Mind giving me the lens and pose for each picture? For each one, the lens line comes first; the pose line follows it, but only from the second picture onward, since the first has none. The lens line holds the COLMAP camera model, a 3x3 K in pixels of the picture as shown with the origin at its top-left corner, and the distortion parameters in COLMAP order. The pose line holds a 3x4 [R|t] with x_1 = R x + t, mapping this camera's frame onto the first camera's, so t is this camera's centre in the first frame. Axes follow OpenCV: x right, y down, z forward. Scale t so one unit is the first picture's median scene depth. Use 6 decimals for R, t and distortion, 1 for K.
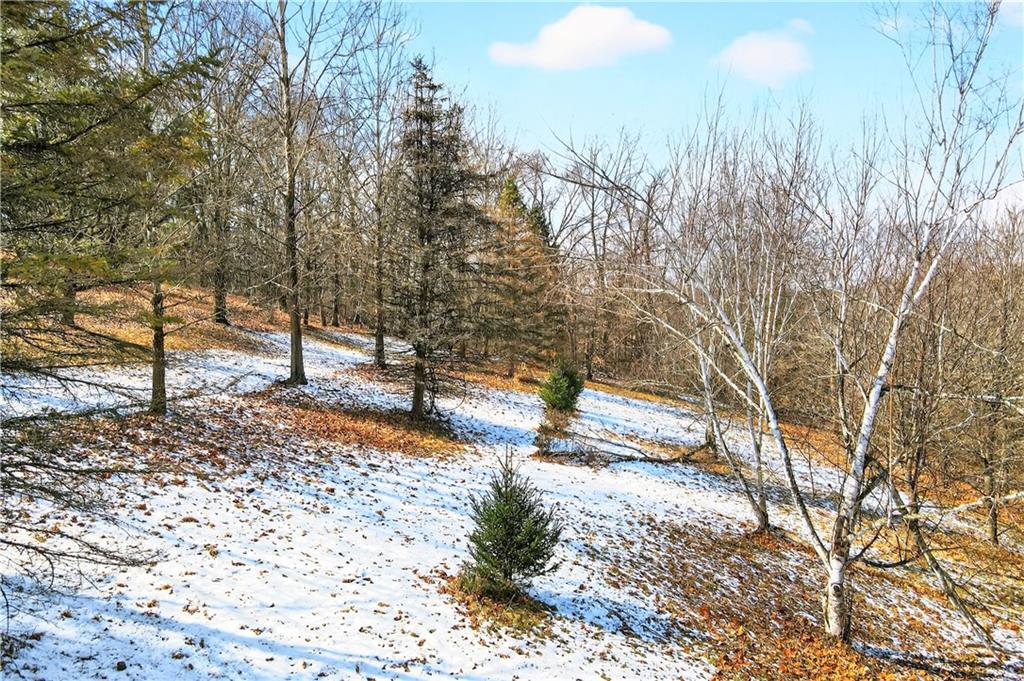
lens RADIAL K [[747.8, 0, 511.9], [0, 747.8, 340.6], [0, 0, 1]] dist [0.030914, -0.026539]
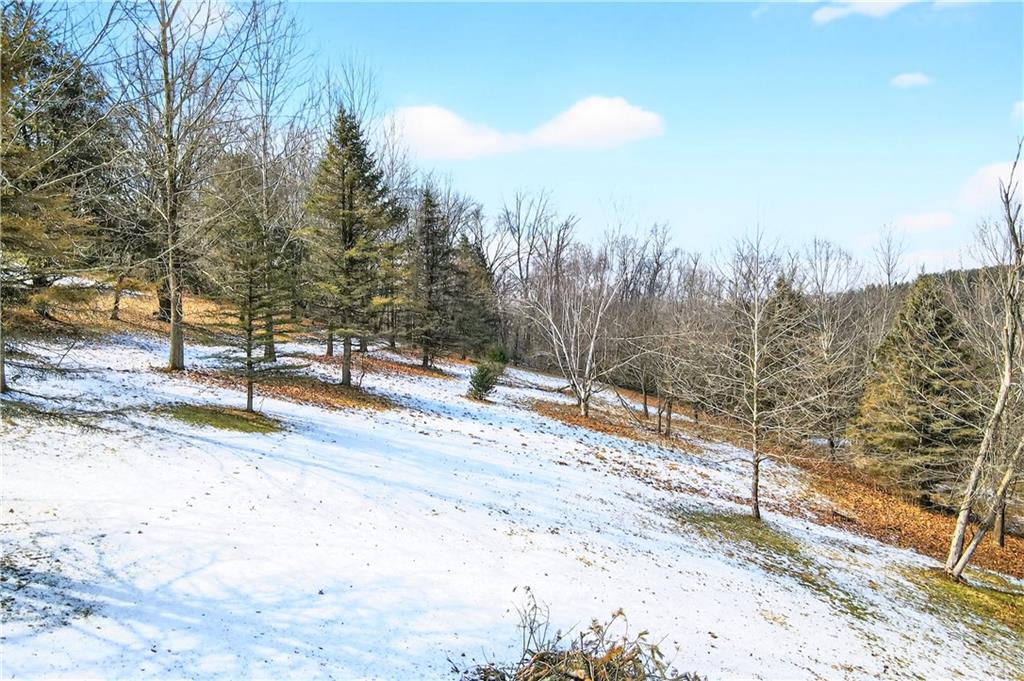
lens RADIAL K [[747.8, 0, 519.5], [0, 747.8, 342.8], [0, 0, 1]] dist [0.030914, -0.026539]
pose [[0.994986, -0.000070, 0.100015, -0.027280], [0.001379, 0.999914, -0.013018, 0.021522], [-0.100005, 0.013091, 0.994901, -0.372474]]
